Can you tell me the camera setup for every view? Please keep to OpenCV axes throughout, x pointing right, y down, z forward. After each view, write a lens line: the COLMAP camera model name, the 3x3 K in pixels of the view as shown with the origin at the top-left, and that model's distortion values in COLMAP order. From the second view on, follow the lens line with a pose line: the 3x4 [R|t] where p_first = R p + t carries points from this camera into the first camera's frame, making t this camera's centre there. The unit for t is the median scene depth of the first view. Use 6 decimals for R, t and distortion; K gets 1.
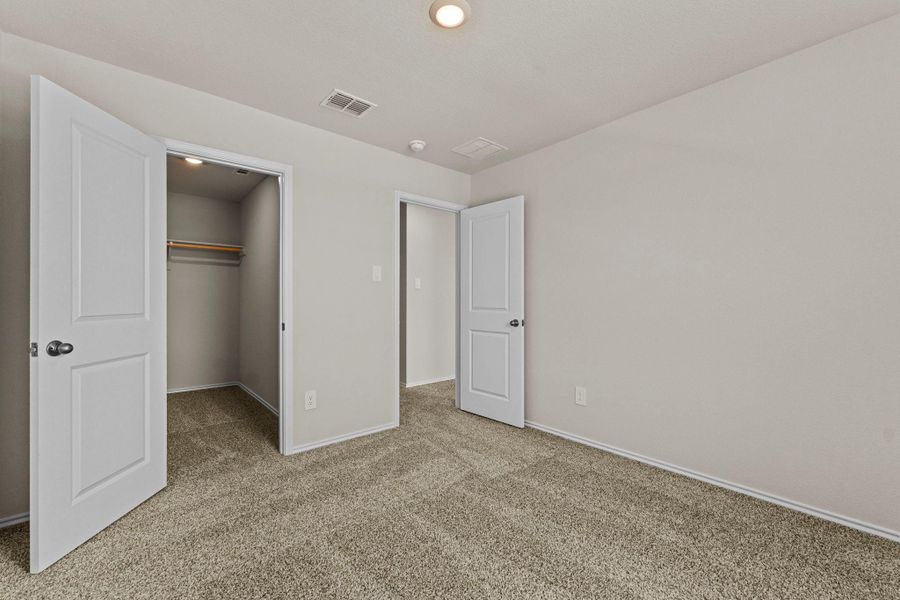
lens RADIAL K [[372.1, 0, 449.5], [0, 372.1, 297.3], [0, 0, 1]] dist [-0.000104, -0.000149]
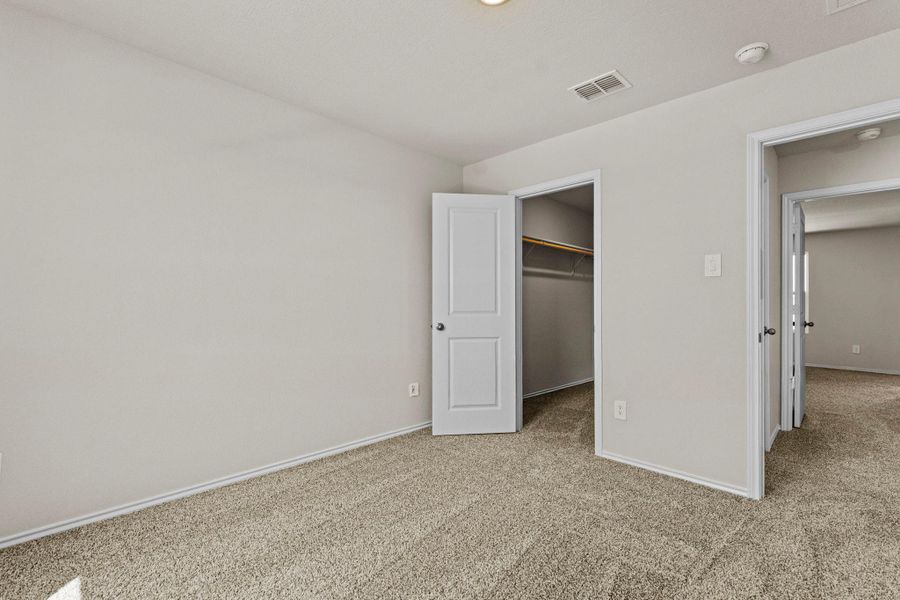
lens RADIAL K [[395.7, 0, 453.9], [0, 395.7, 301.3], [0, 0, 1]] dist [0.000231, -0.000031]
pose [[0.095778, -0.005368, -0.995388, 0.663901], [0.004575, 0.999977, -0.004952, 0.007725], [0.995392, -0.004080, 0.095801, 0.559476]]
